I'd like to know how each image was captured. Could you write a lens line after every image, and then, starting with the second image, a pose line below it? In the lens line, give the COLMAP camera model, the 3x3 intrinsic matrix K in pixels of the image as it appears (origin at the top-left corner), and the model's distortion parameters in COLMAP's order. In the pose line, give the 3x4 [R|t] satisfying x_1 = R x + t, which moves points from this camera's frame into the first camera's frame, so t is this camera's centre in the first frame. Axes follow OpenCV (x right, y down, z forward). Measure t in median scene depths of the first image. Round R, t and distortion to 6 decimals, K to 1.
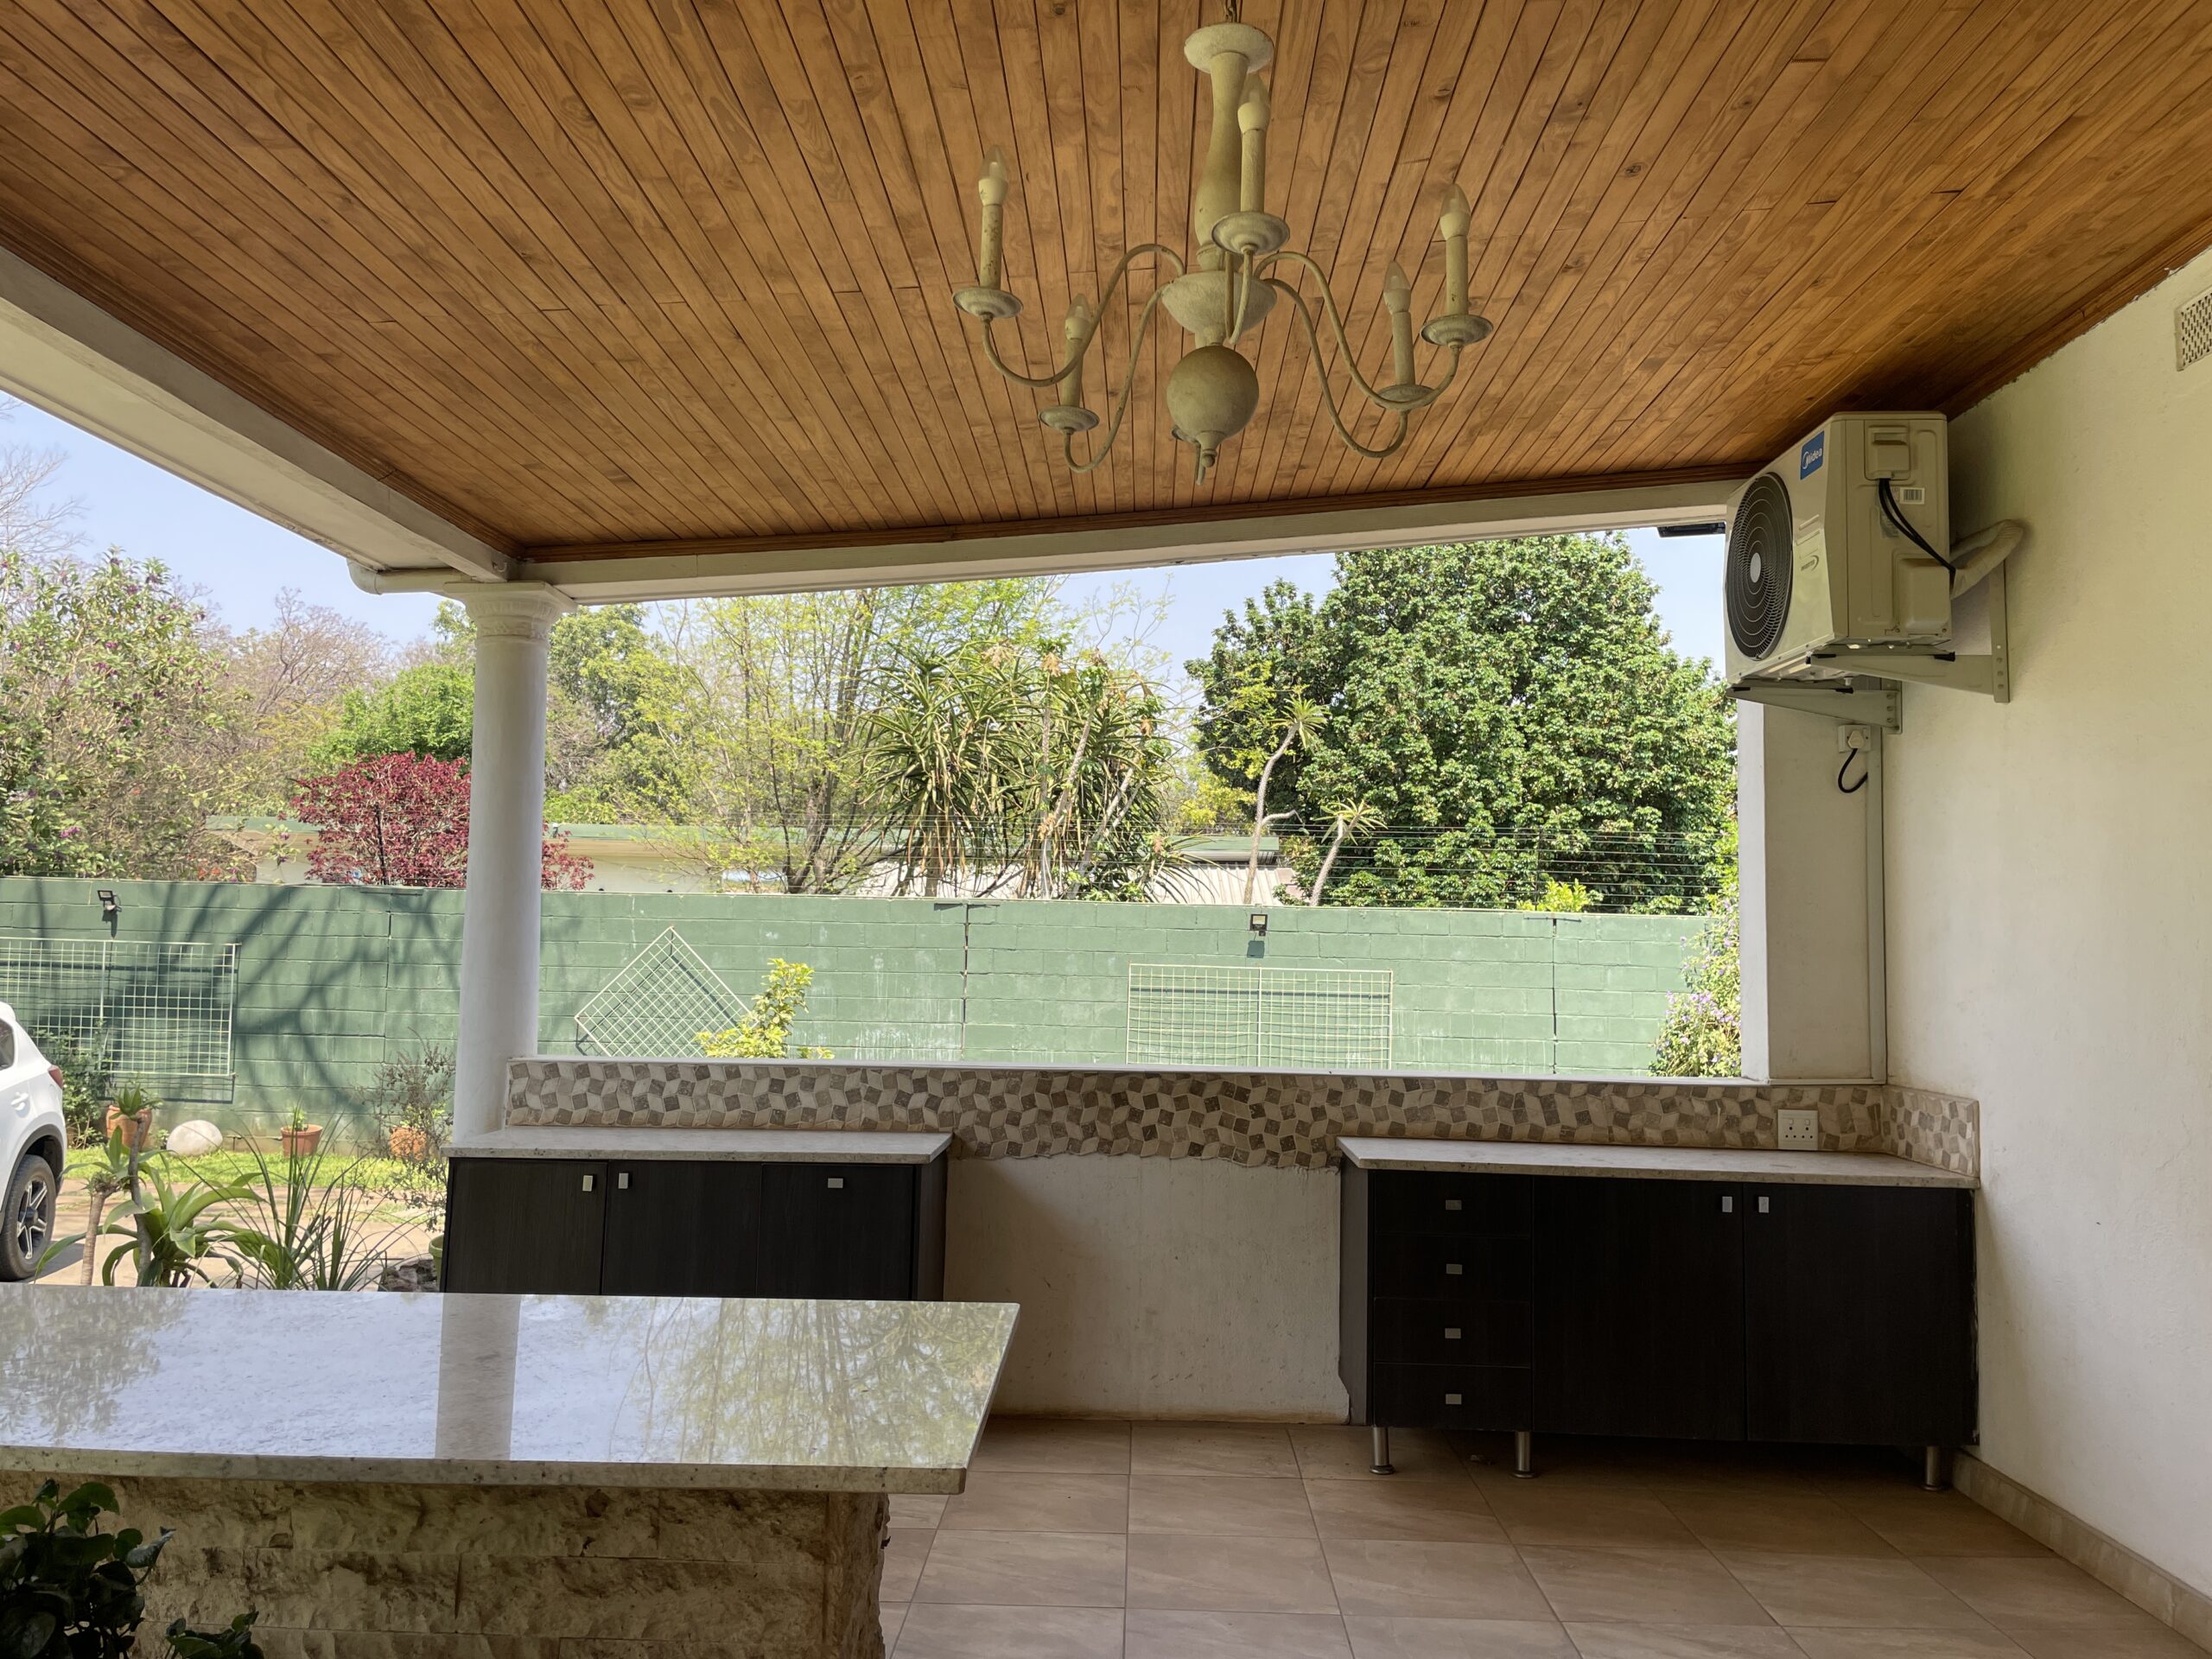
lens RADIAL K [[1662.3, 0, 1098.8], [0, 1662.3, 820.6], [0, 0, 1]] dist [0.098214, -0.002605]
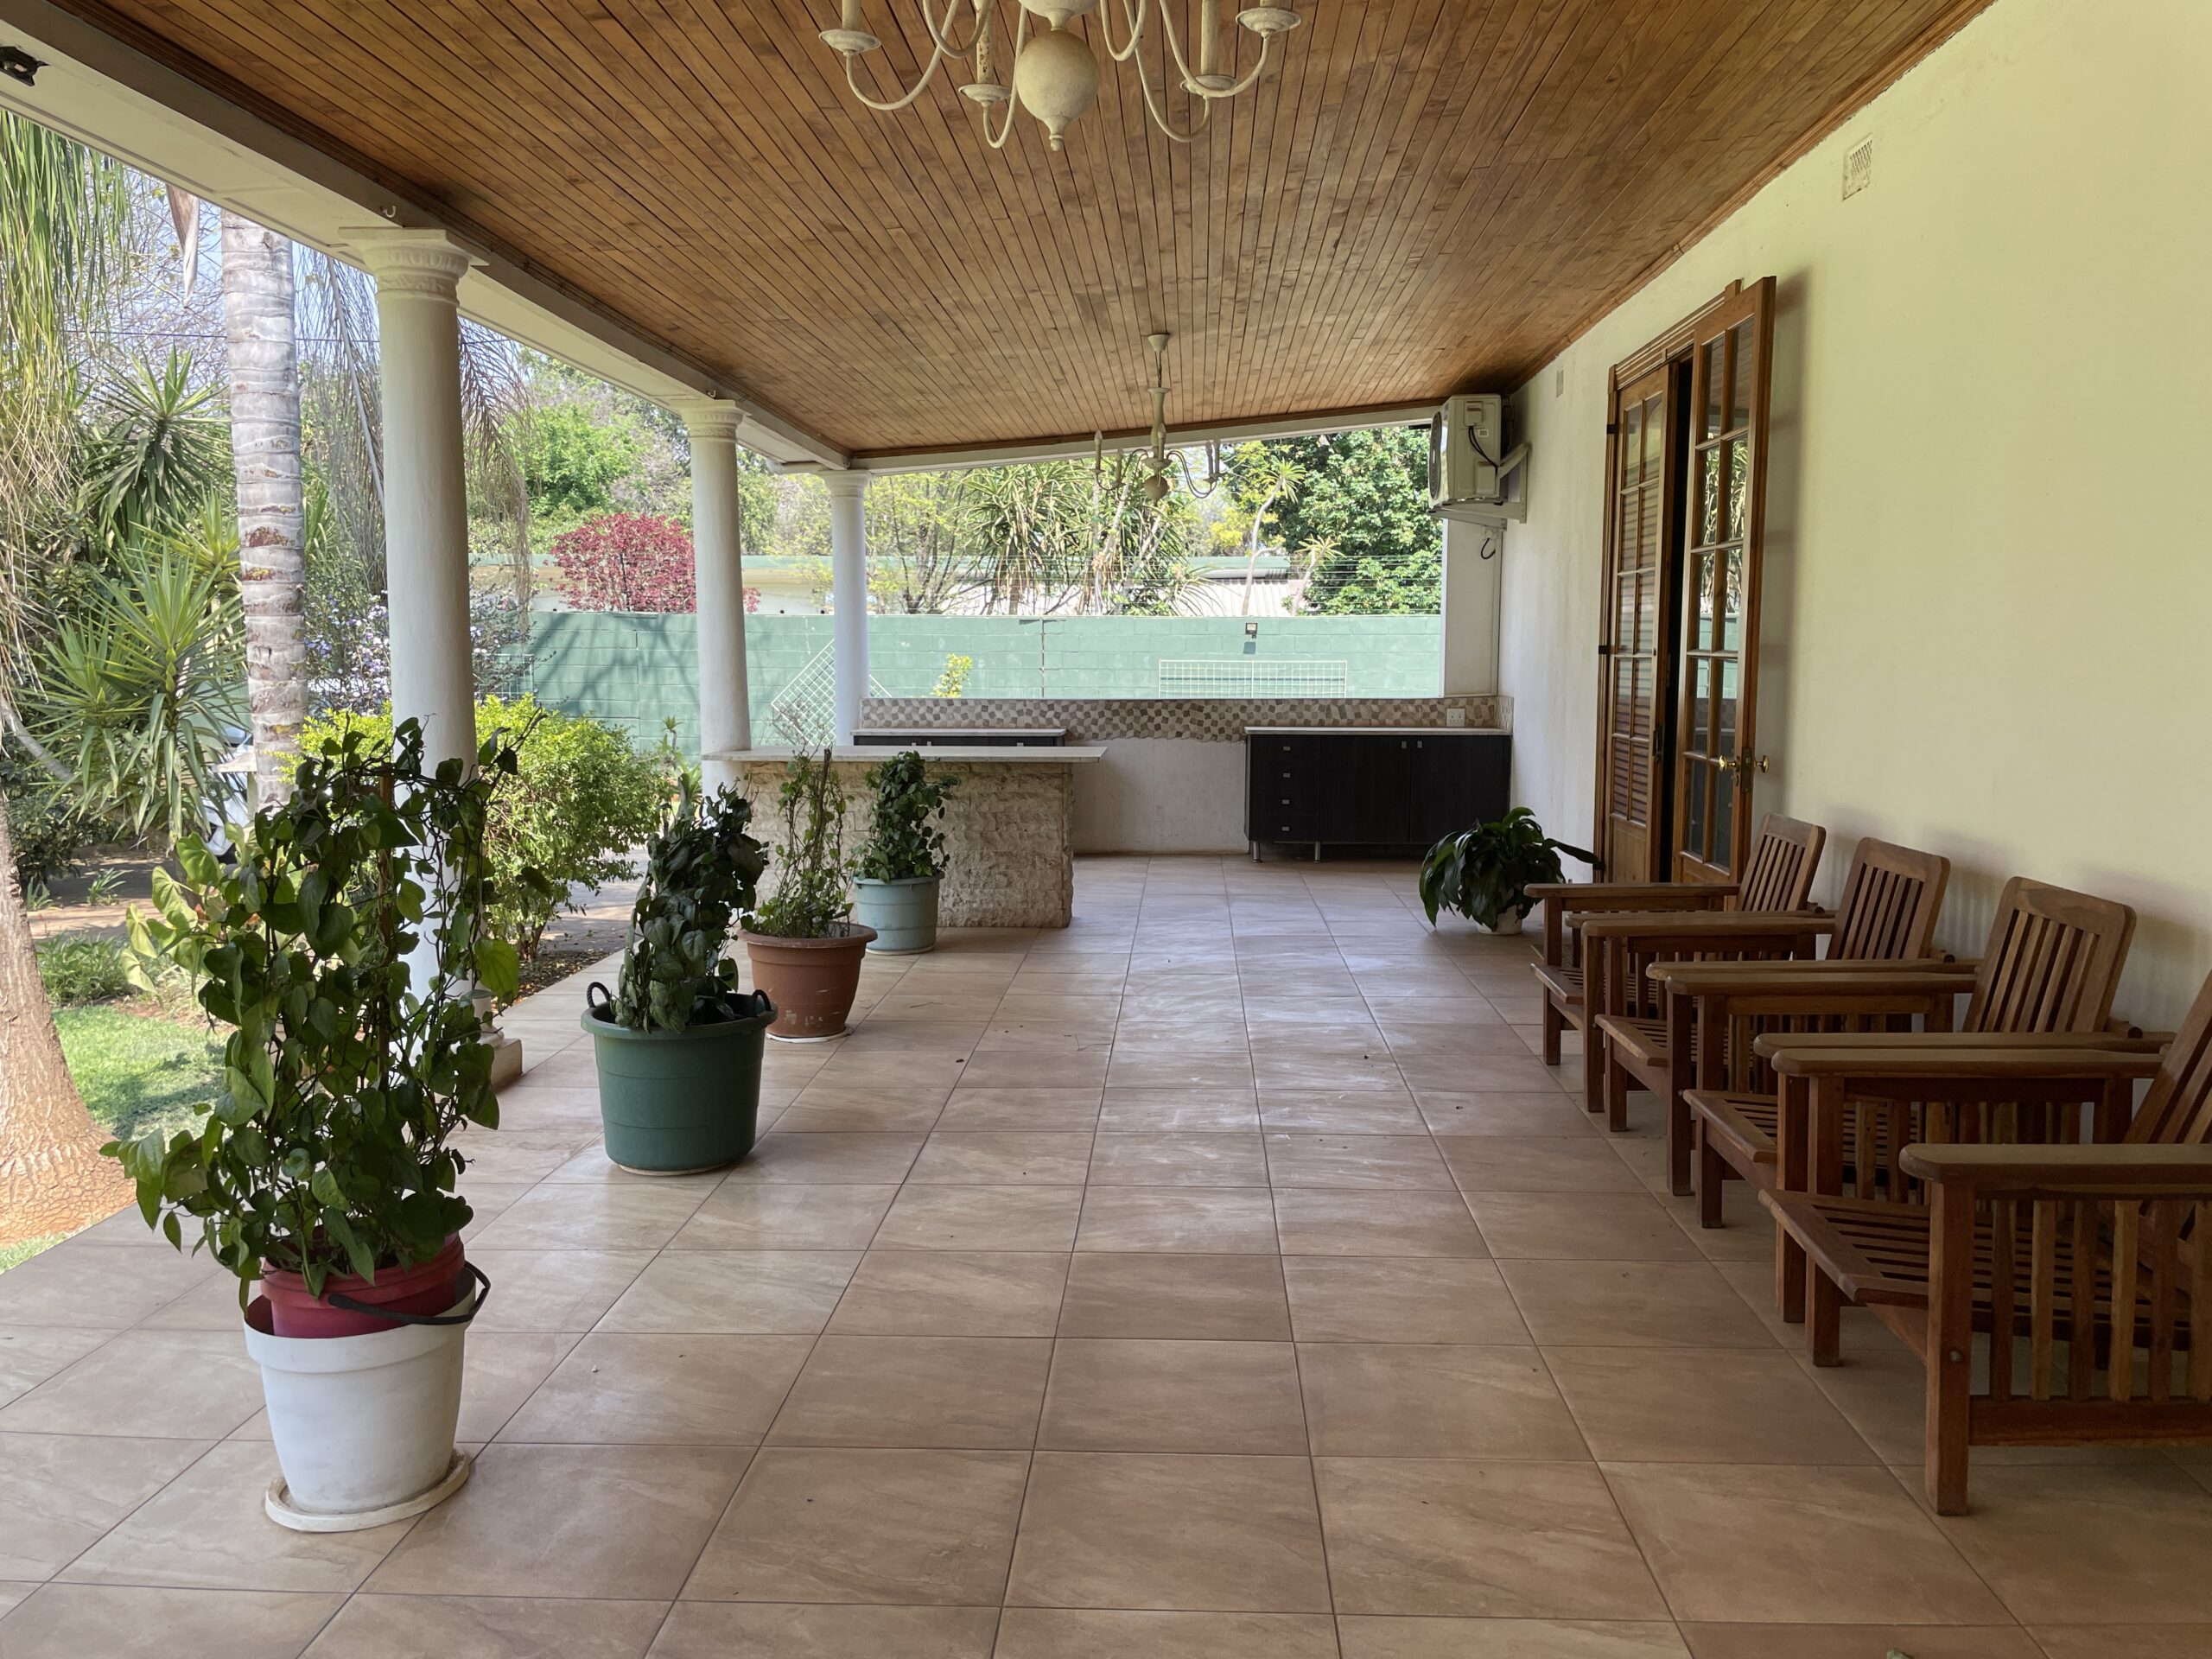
lens RADIAL K [[1662.3, 0, 1098.8], [0, 1662.3, 820.6], [0, 0, 1]] dist [0.098214, -0.002605]
pose [[0.999482, -0.016387, -0.027695, 0.011769], [0.020928, 0.984778, 0.172551, -0.066212], [0.024445, -0.173041, 0.984611, -1.133565]]
